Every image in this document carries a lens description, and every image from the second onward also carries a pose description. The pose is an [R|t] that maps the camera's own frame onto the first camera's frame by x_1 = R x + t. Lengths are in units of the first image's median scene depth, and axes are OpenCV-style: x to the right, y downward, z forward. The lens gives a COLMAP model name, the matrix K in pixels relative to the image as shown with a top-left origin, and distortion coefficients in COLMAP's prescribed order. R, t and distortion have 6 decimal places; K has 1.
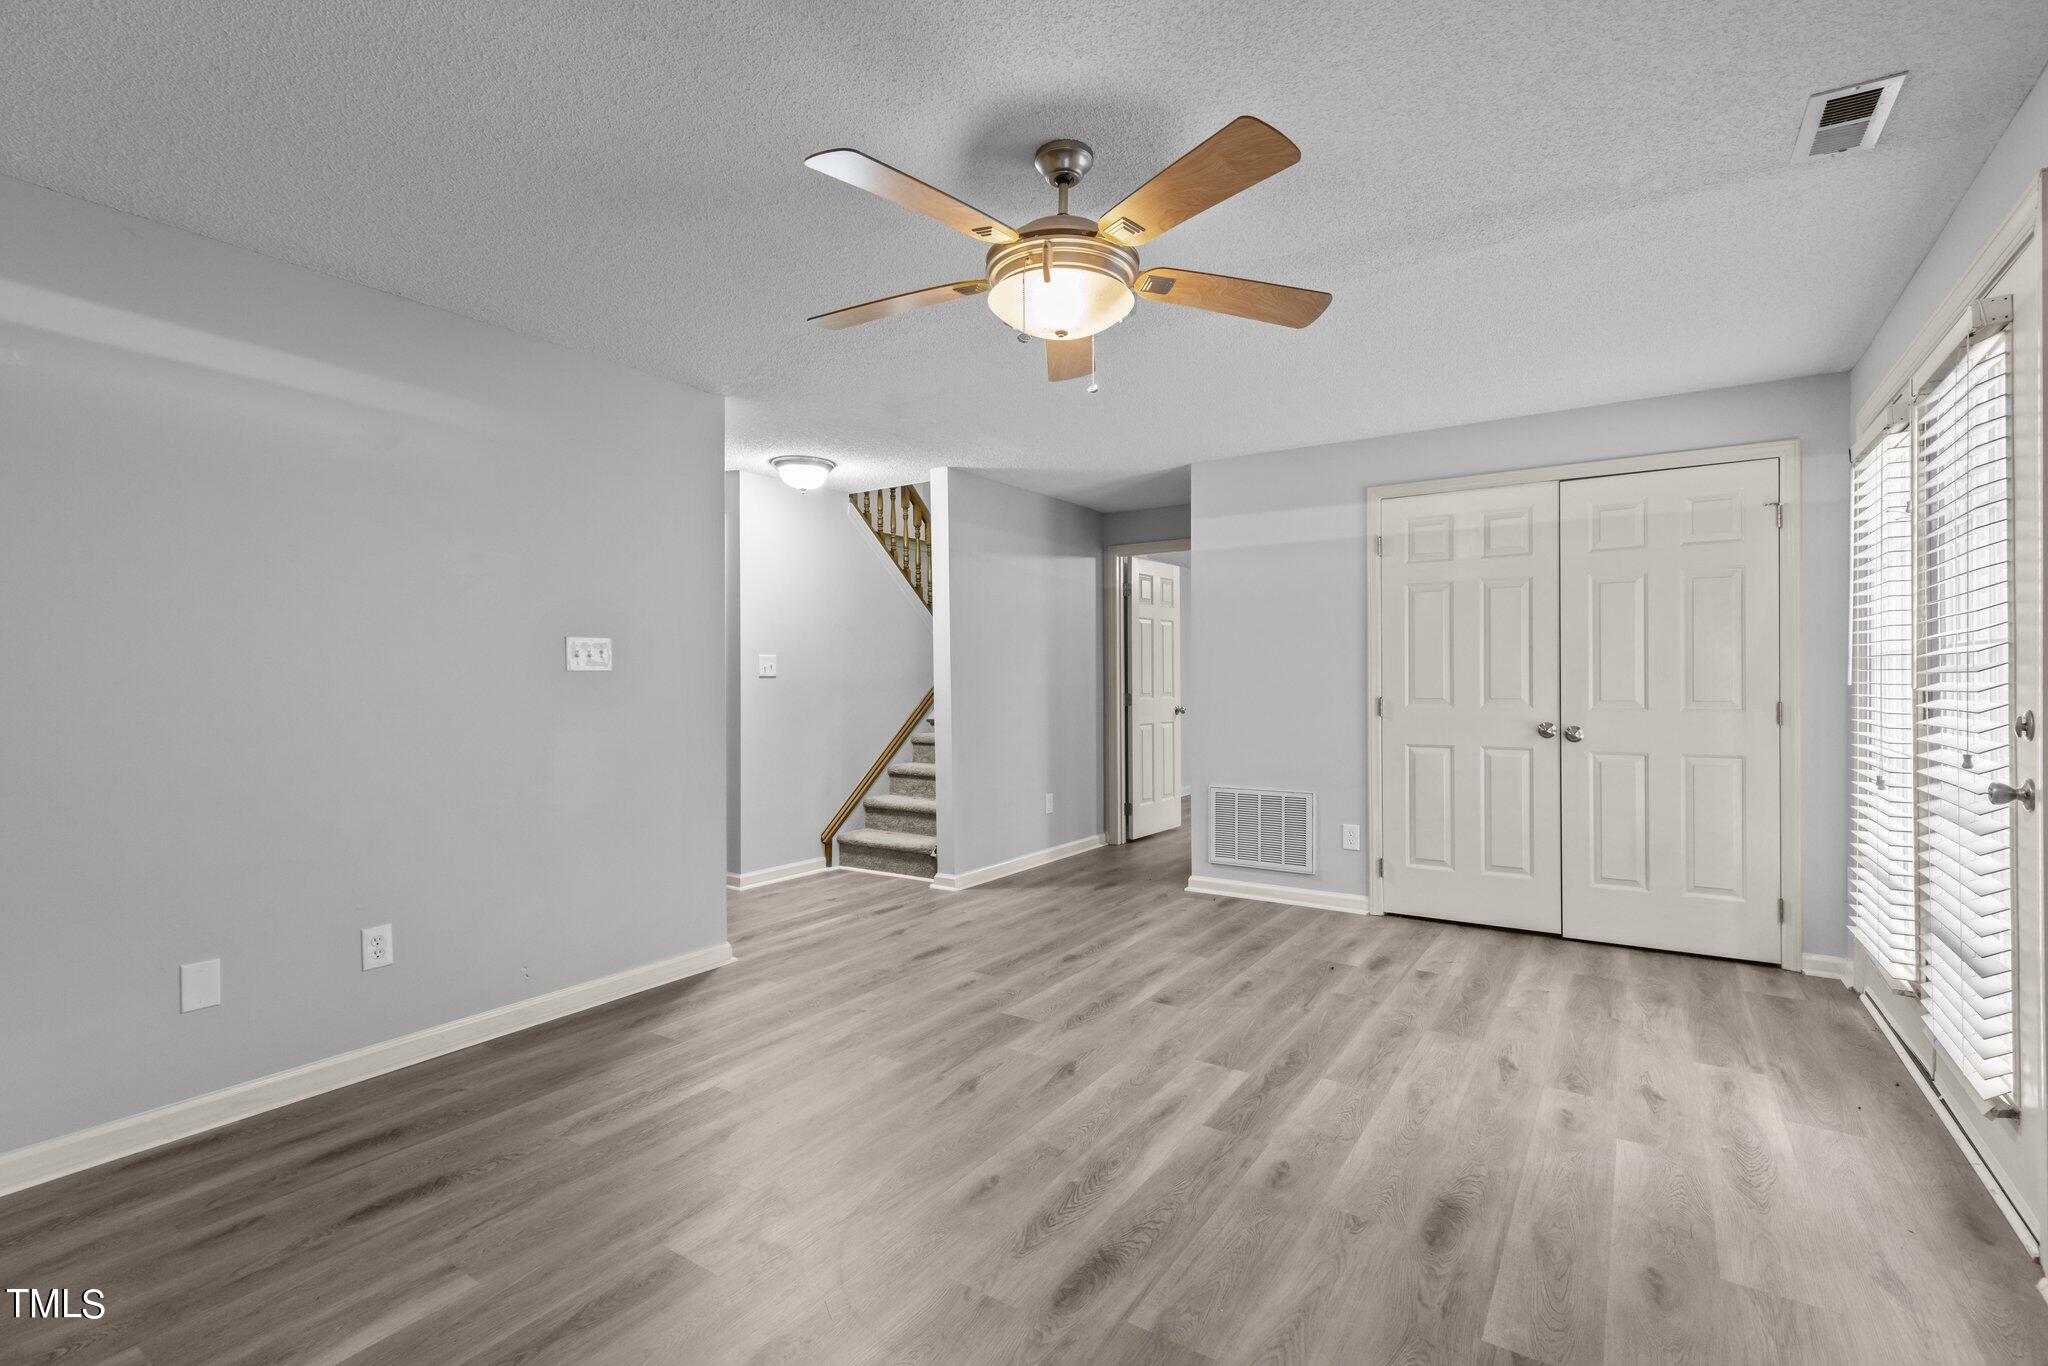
lens RADIAL K [[913.6, 0, 1015.5], [0, 913.6, 676.3], [0, 0, 1]] dist [0.001299, -0.000314]
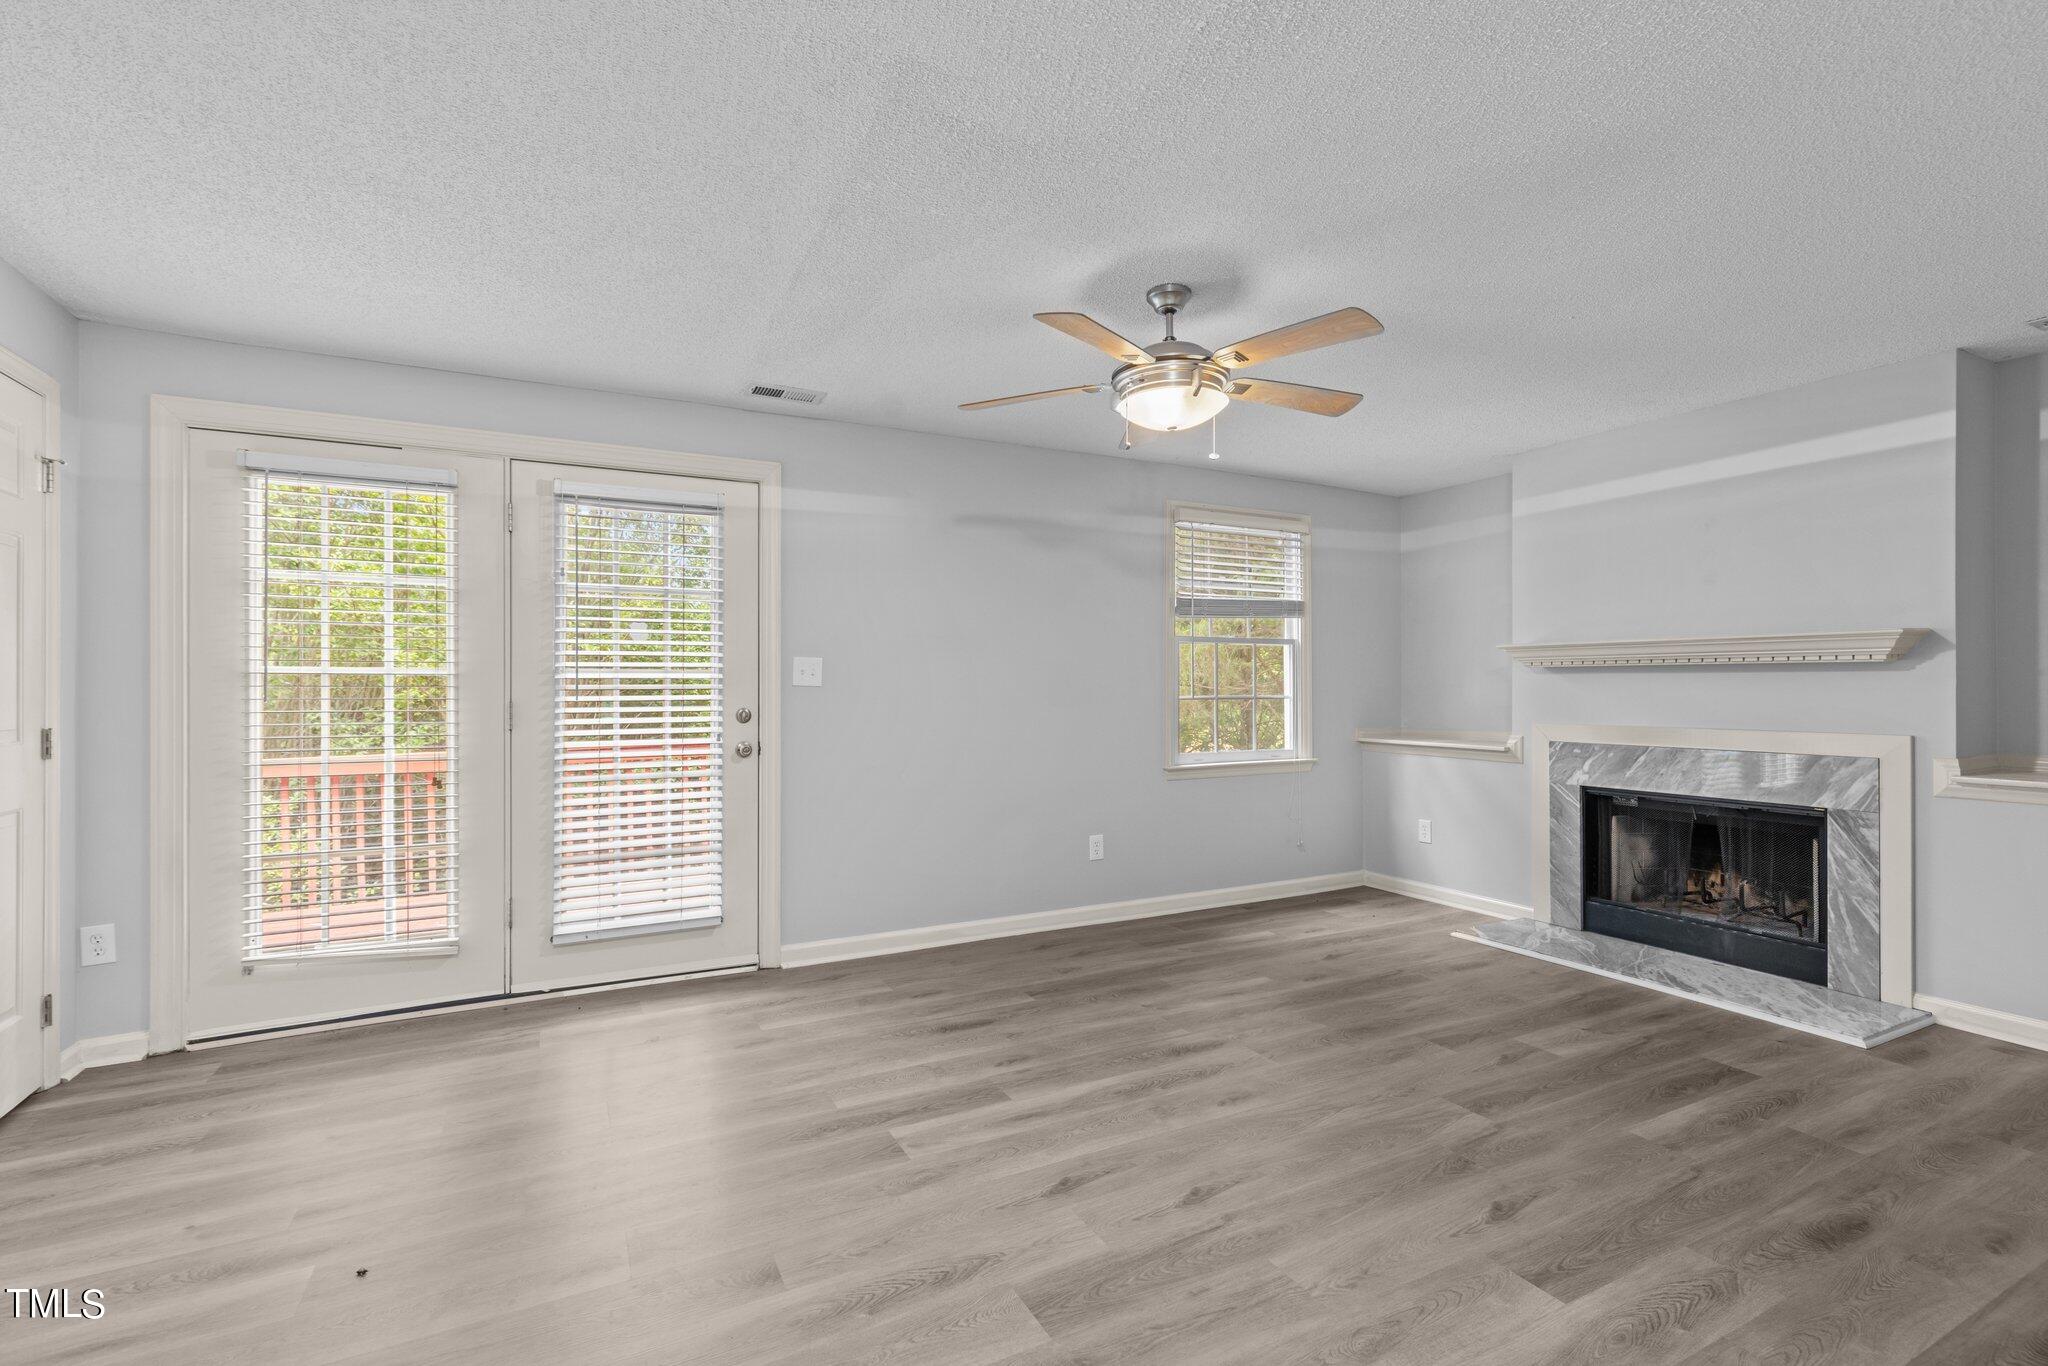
lens RADIAL K [[928.3, 0, 1046.3], [0, 928.3, 674.0], [0, 0, 1]] dist [0.005259, 0.000268]
pose [[-0.889976, 0.014440, 0.455778, -0.237230], [0.005964, 0.999782, -0.020030, 0.004625], [-0.455967, -0.015108, -0.889868, 1.364997]]
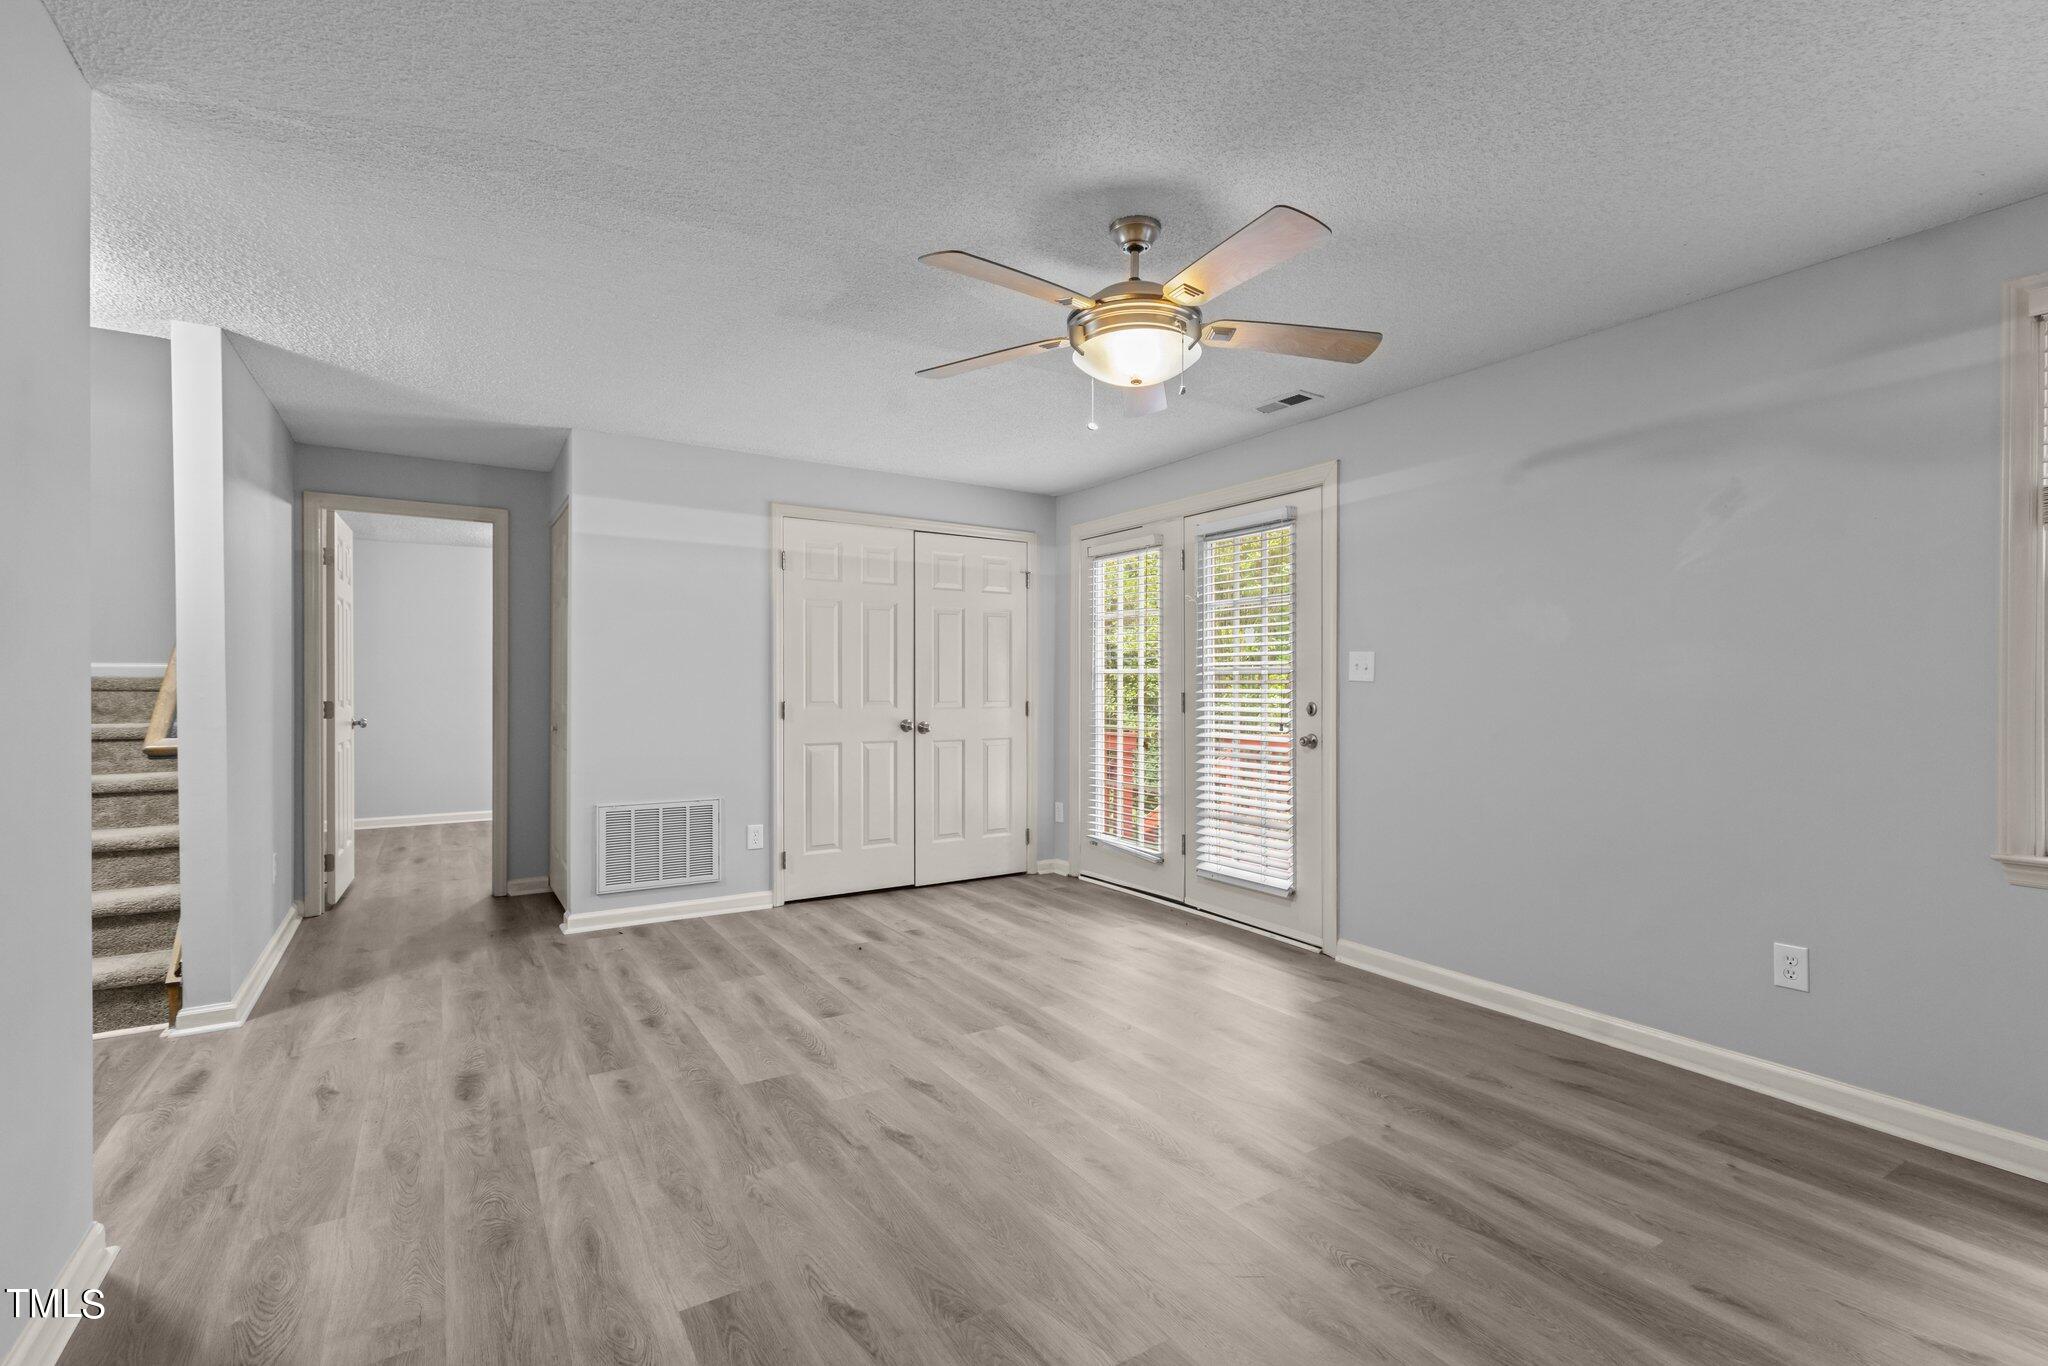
lens RADIAL K [[940.8, 0, 1019.8], [0, 940.8, 668.9], [0, 0, 1]] dist [0.003639, -0.000195]
pose [[0.397267, 0.021815, 0.917444, -0.653547], [-0.008343, 0.999762, -0.020160, 0.006671], [-0.917665, 0.000355, 0.397354, 0.399798]]
